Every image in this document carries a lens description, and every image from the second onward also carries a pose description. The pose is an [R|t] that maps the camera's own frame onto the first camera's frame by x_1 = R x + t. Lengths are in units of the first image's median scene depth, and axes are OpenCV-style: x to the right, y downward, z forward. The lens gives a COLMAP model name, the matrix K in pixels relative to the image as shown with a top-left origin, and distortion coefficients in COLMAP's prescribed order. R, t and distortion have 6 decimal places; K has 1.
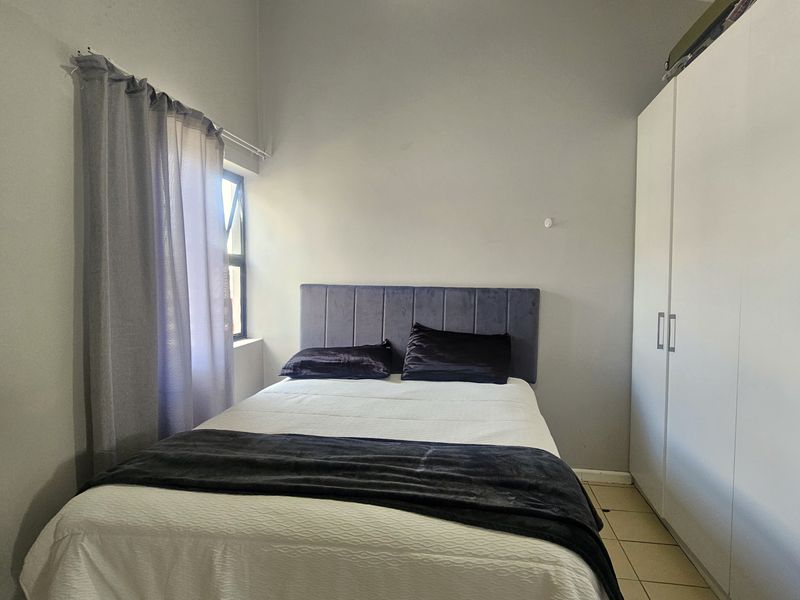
lens RADIAL K [[436.8, 0, 400.0], [0, 436.8, 300.0], [0, 0, 1]] dist [-0.001336, -0.002495]
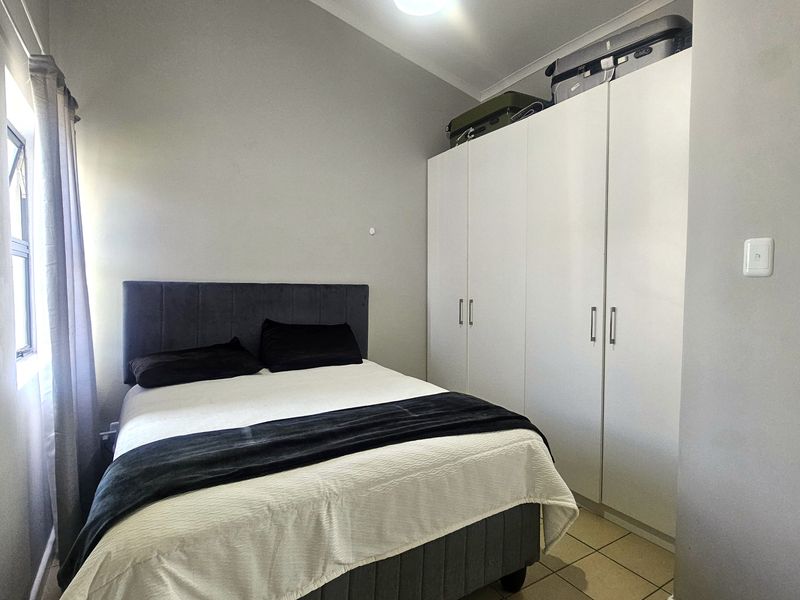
lens RADIAL K [[436.8, 0, 400.0], [0, 436.8, 300.0], [0, 0, 1]] dist [-0.001336, -0.002495]
pose [[0.763291, -0.023856, 0.645615, -0.897723], [0.032019, 0.999487, -0.000924, 0.046542], [-0.645261, 0.021377, 0.763663, 0.024310]]
